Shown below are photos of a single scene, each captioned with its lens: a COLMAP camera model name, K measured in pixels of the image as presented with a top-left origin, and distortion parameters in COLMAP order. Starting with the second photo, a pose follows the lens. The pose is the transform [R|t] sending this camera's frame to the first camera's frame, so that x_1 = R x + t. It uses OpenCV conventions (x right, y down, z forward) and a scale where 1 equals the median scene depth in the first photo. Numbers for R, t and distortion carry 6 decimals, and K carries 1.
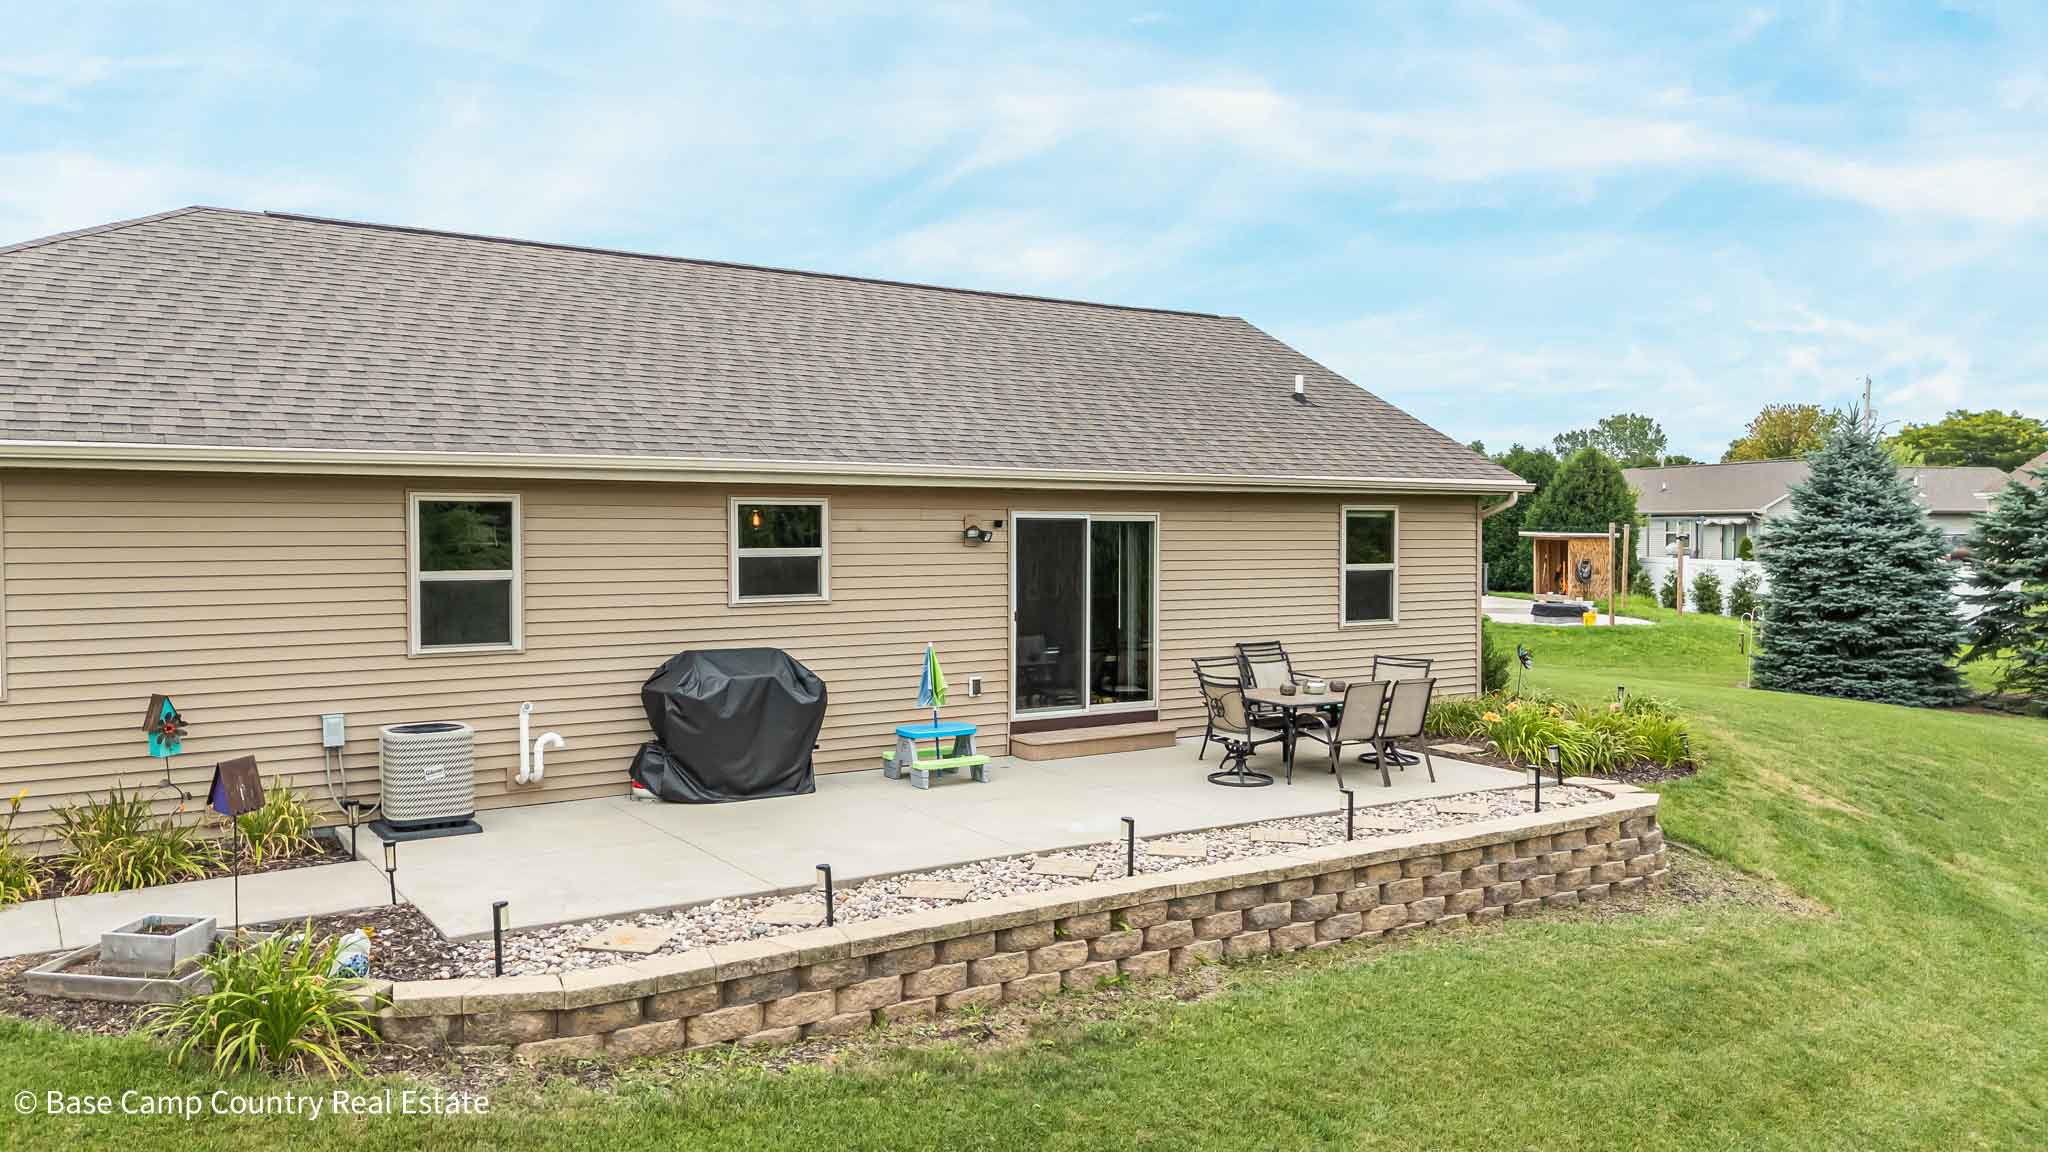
lens RADIAL K [[1606.9, 0, 1024.0], [0, 1606.9, 576.0], [0, 0, 1]] dist [0.103454, -0.134038]
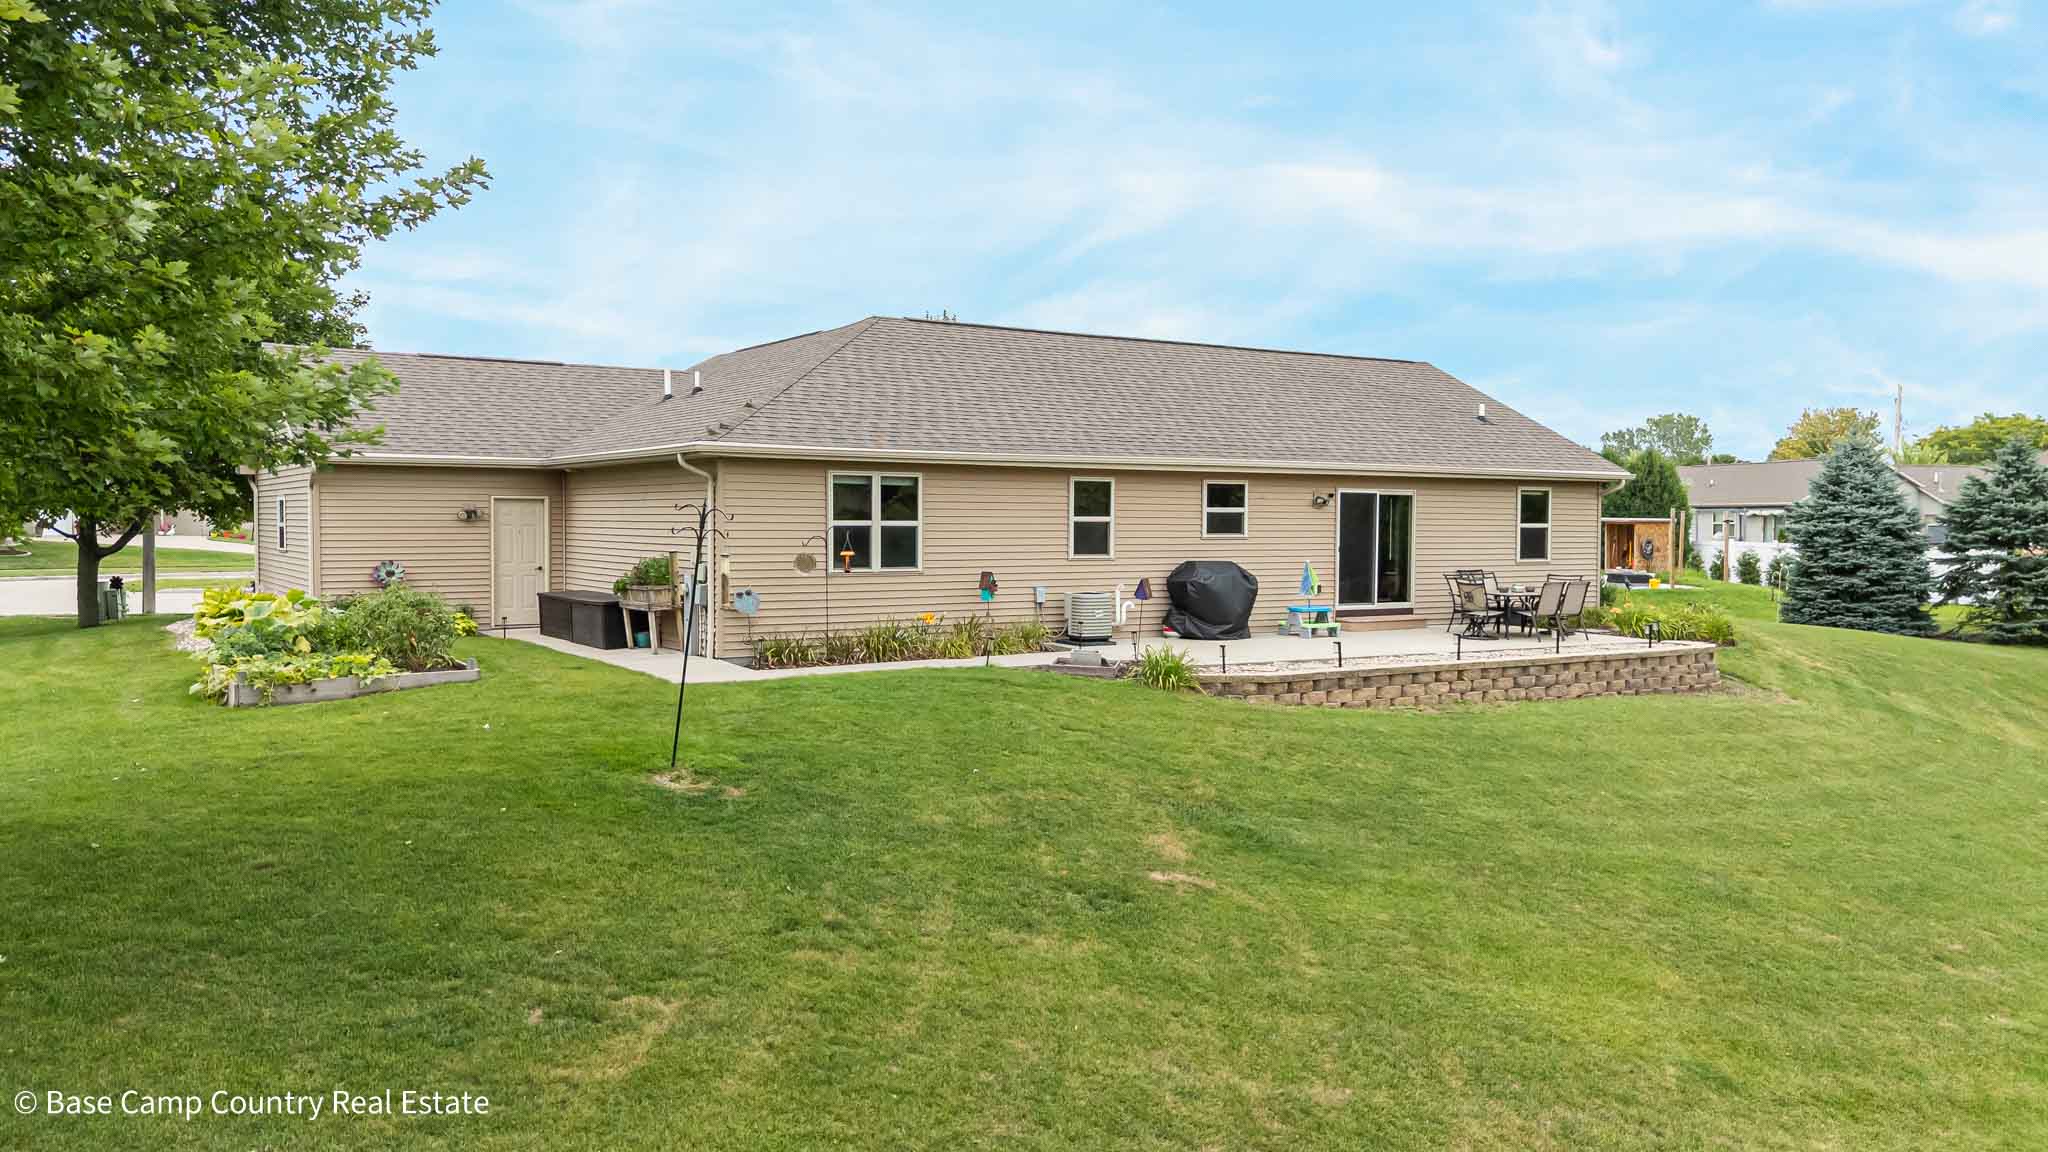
lens RADIAL K [[1467.6, 0, 1024.0], [0, 1467.6, 576.0], [0, 0, 1]] dist [0.001213, -0.002468]
pose [[0.998030, 0.005535, -0.062501, -0.138644], [-0.004974, 0.999946, 0.009127, 0.023282], [0.062548, -0.008798, 0.998003, -0.339171]]
